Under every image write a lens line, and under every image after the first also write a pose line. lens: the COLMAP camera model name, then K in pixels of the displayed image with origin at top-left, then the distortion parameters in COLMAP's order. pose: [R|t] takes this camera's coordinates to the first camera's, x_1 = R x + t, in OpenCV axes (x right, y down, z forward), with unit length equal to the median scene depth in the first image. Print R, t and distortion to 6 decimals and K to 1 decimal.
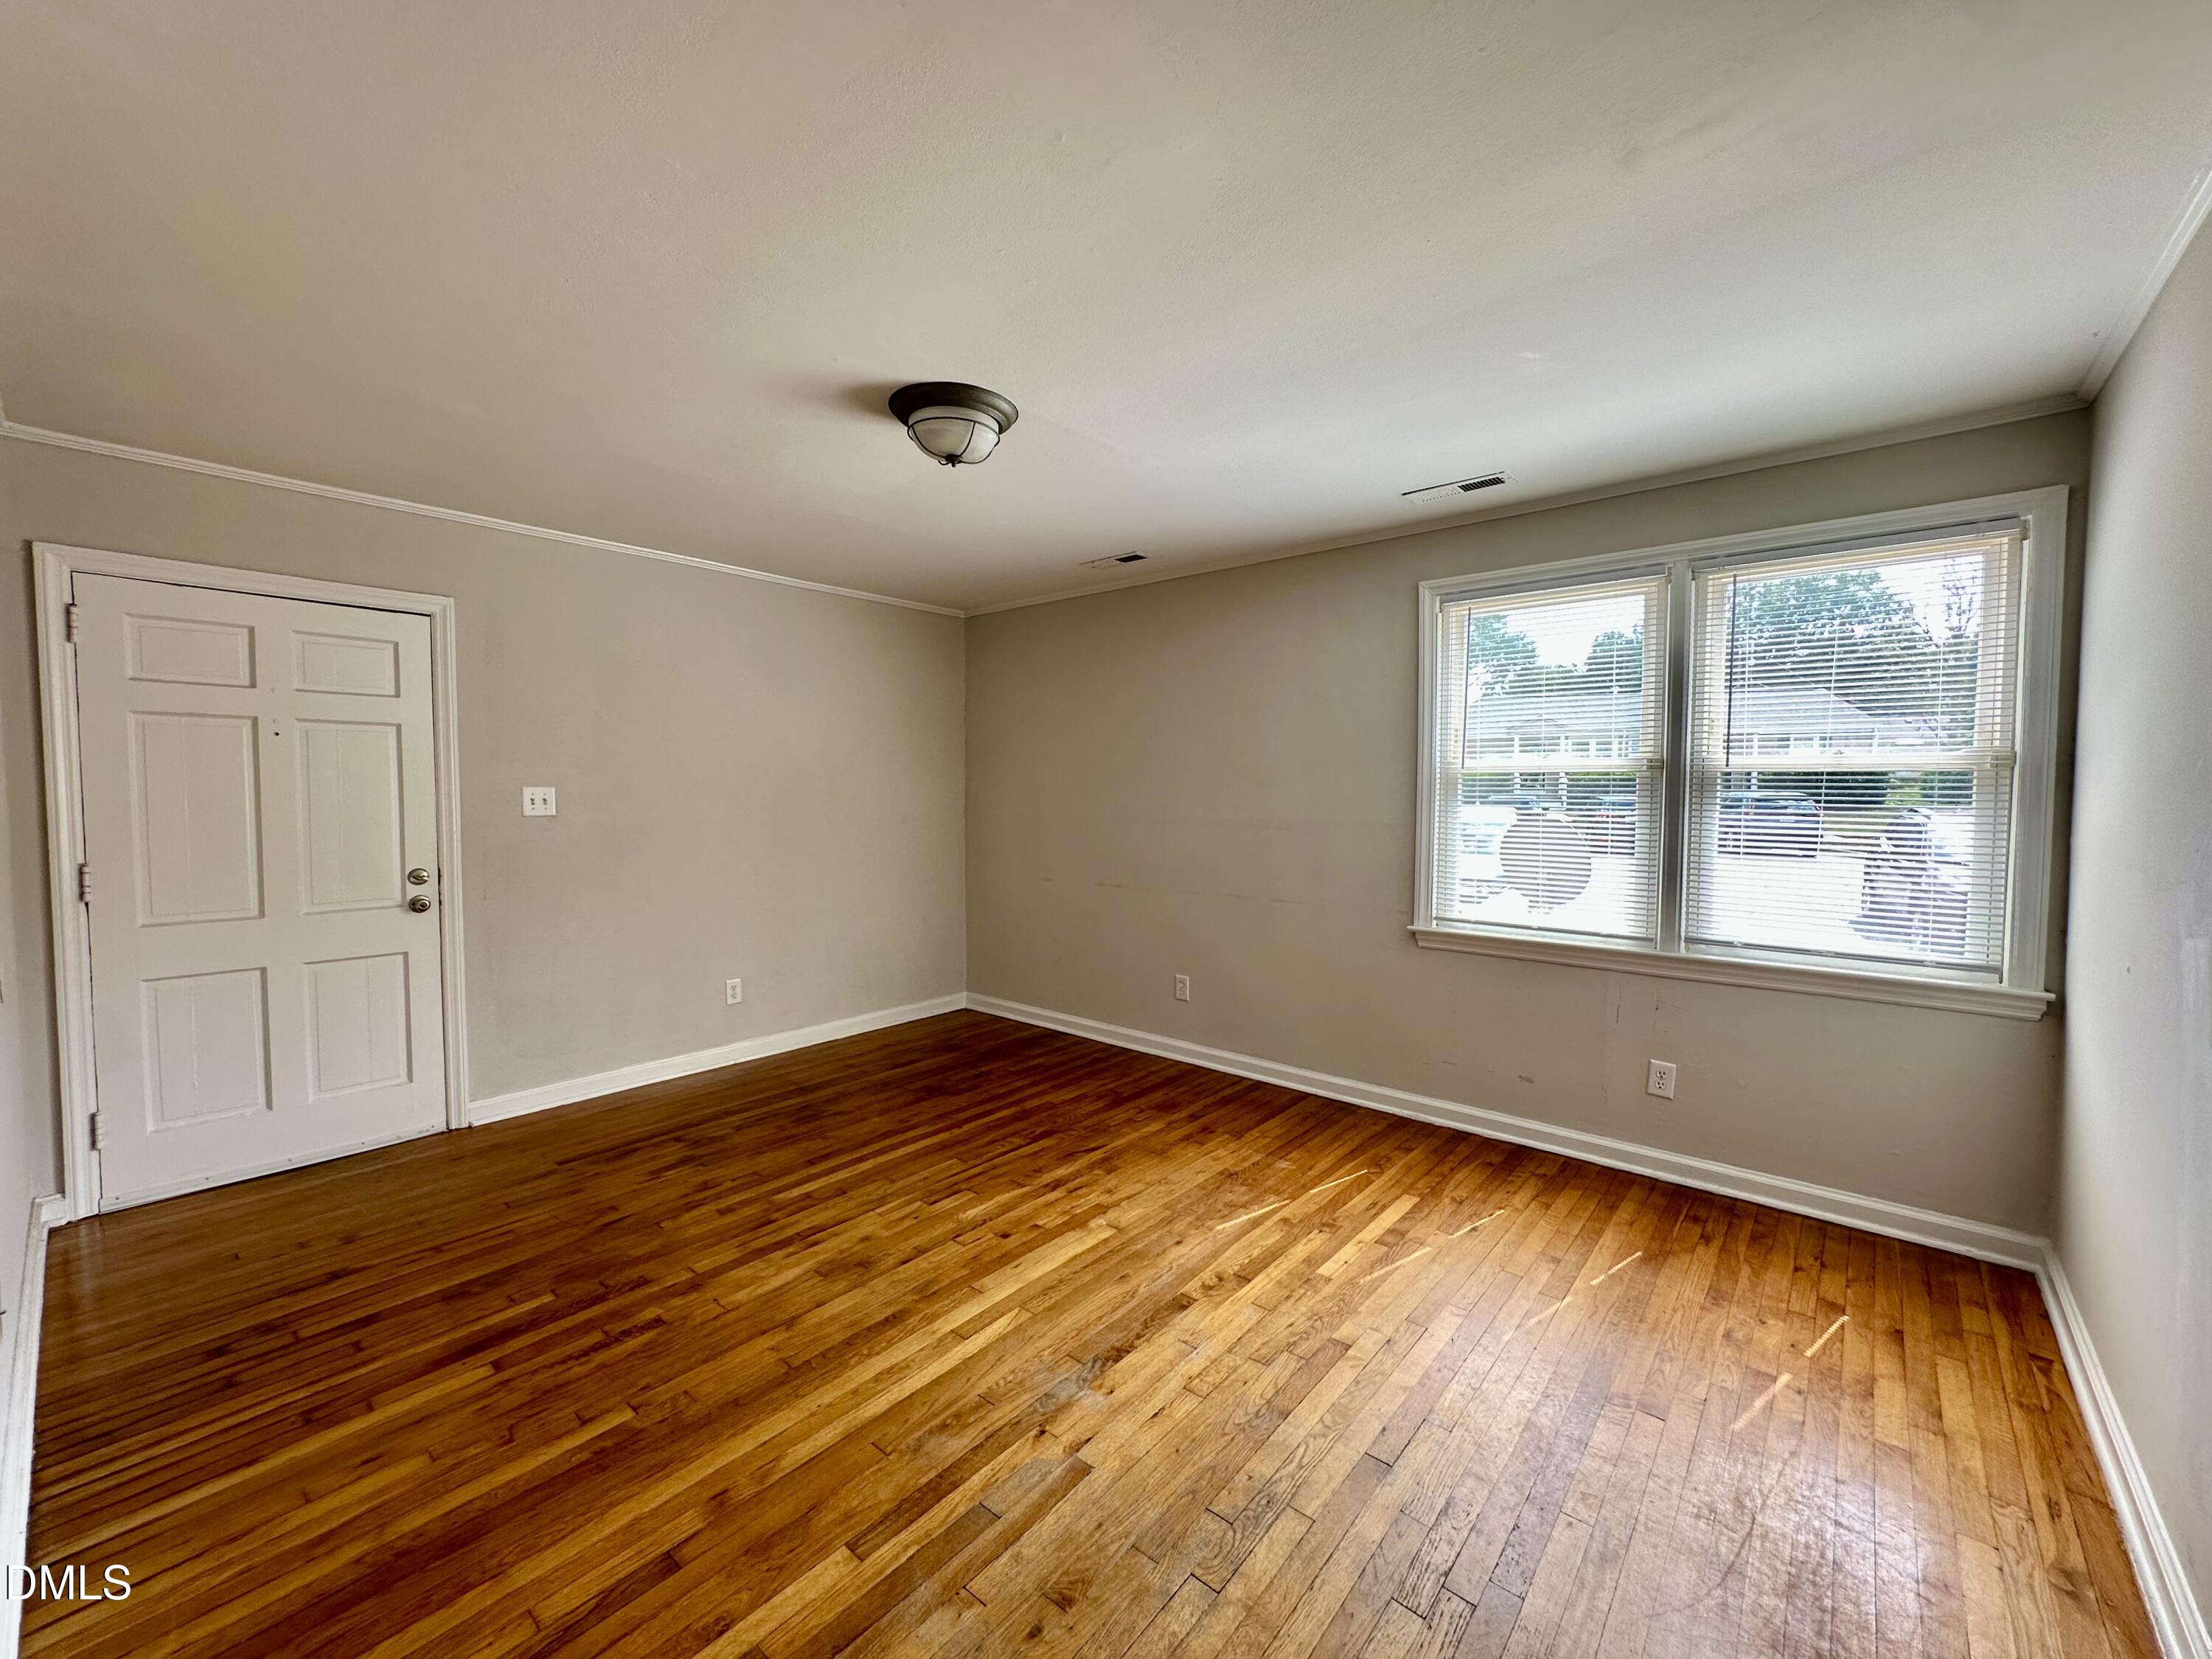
lens RADIAL K [[882.9, 0, 1106.0], [0, 882.9, 829.5], [0, 0, 1]] dist [-0.002049, -0.000073]
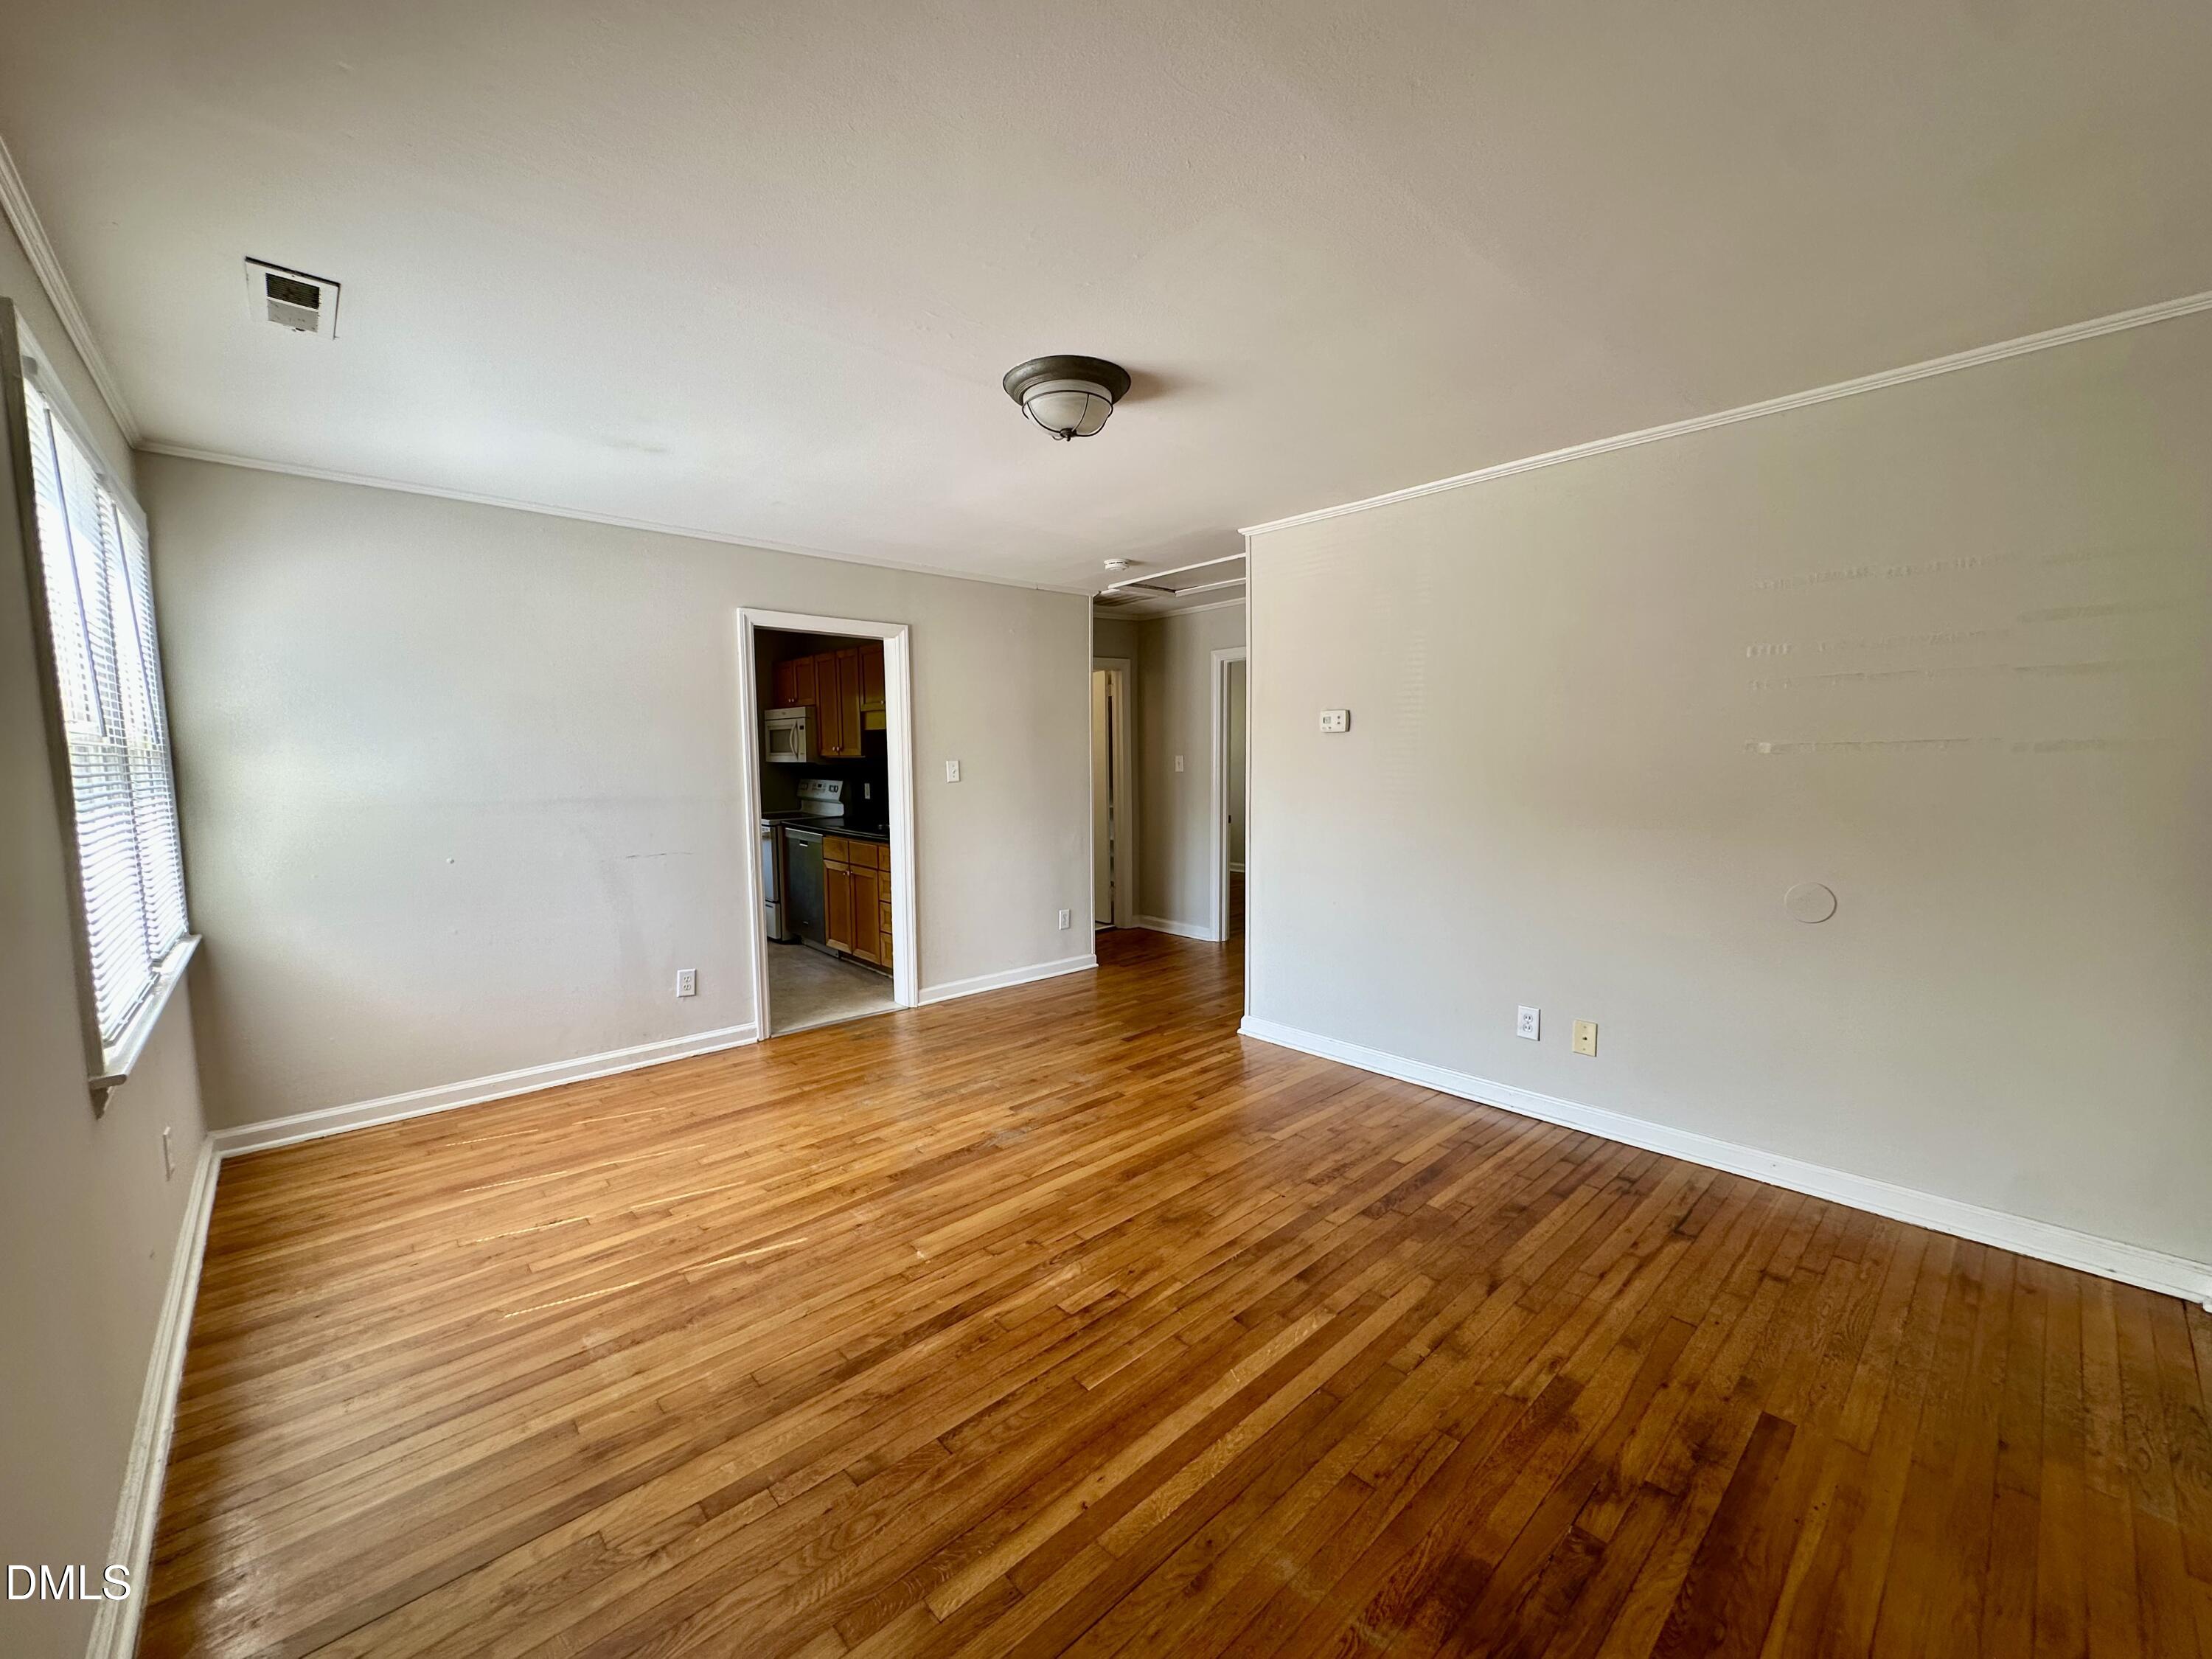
lens RADIAL K [[882.9, 0, 1106.0], [0, 882.9, 829.5], [0, 0, 1]] dist [-0.002049, -0.000073]
pose [[-0.992837, -0.002568, 0.119450, -0.320226], [0.014015, 0.990363, 0.137783, -0.105421], [-0.118653, 0.138470, -0.983233, 1.951573]]
